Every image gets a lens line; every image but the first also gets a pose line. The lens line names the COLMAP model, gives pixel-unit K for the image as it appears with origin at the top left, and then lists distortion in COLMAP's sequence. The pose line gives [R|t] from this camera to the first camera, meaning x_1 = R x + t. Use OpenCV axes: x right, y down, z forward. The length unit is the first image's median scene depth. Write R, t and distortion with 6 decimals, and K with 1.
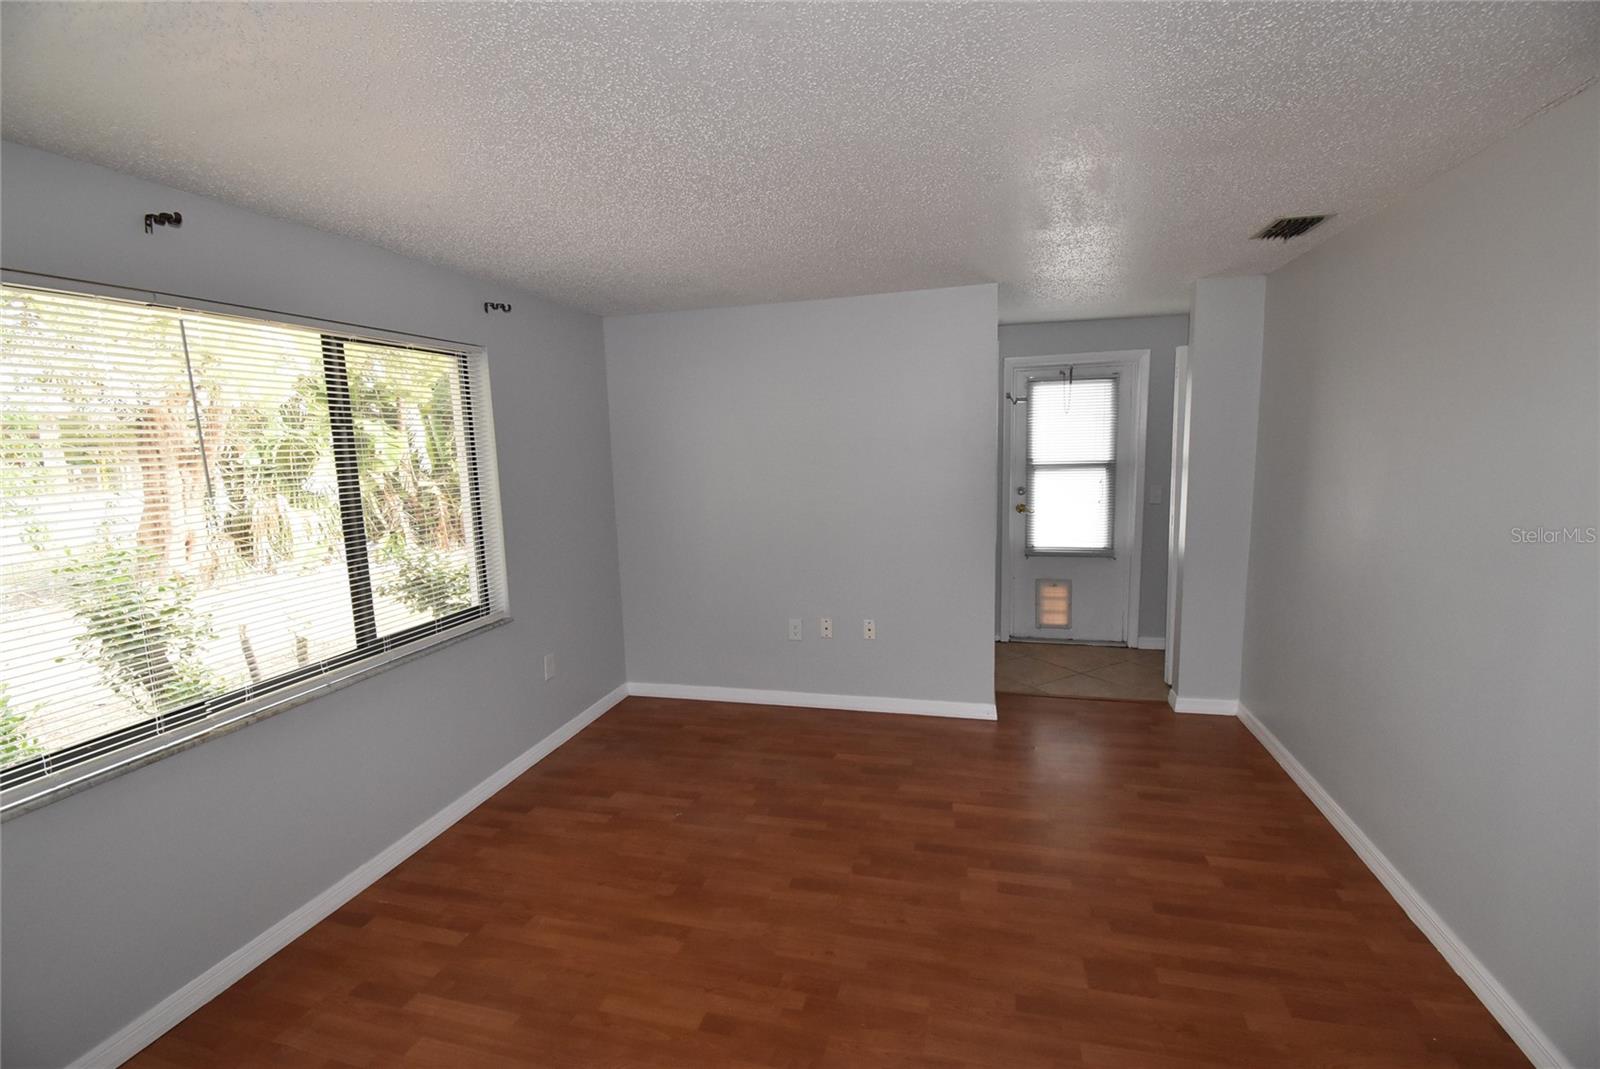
lens RADIAL K [[705.9, 0, 800.5], [0, 705.9, 537.9], [0, 0, 1]] dist [0.002413, -0.013910]
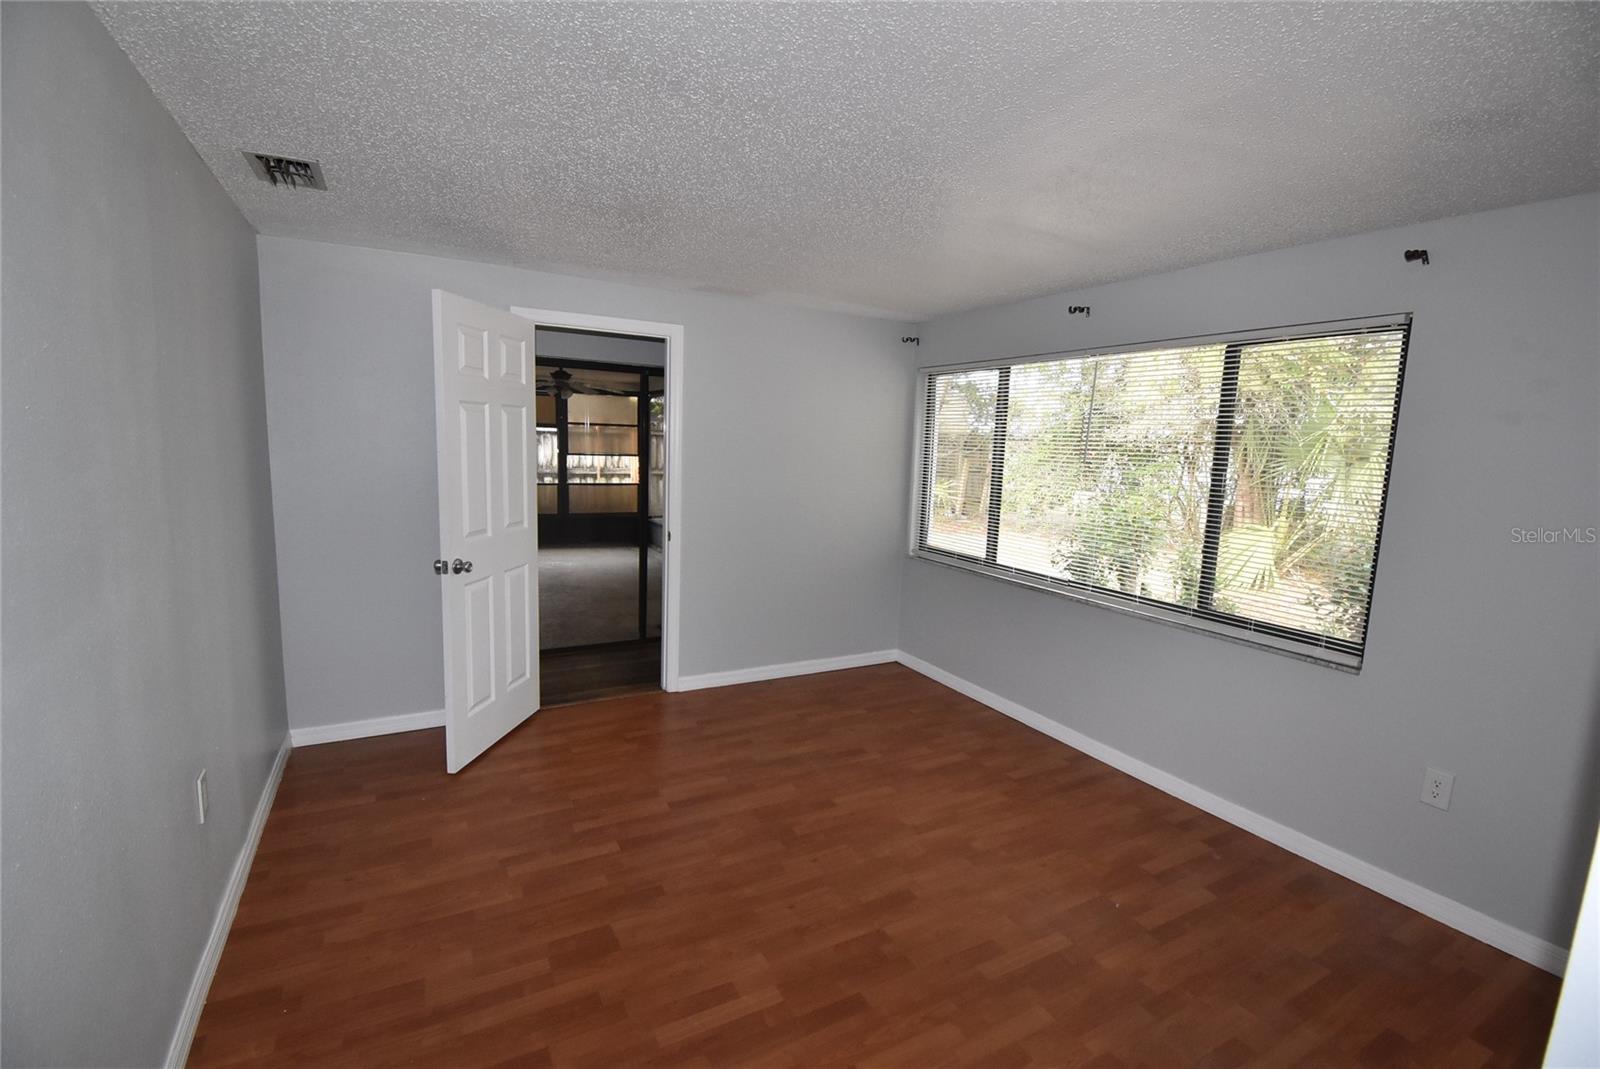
lens RADIAL K [[705.9, 0, 789.3], [0, 705.9, 536.2], [0, 0, 1]] dist [0.002413, -0.013910]
pose [[-0.734967, 0.095666, -0.671320, 0.736505], [-0.106827, 0.961301, 0.253944, -0.210101], [0.669635, 0.258356, -0.696306, 1.494696]]
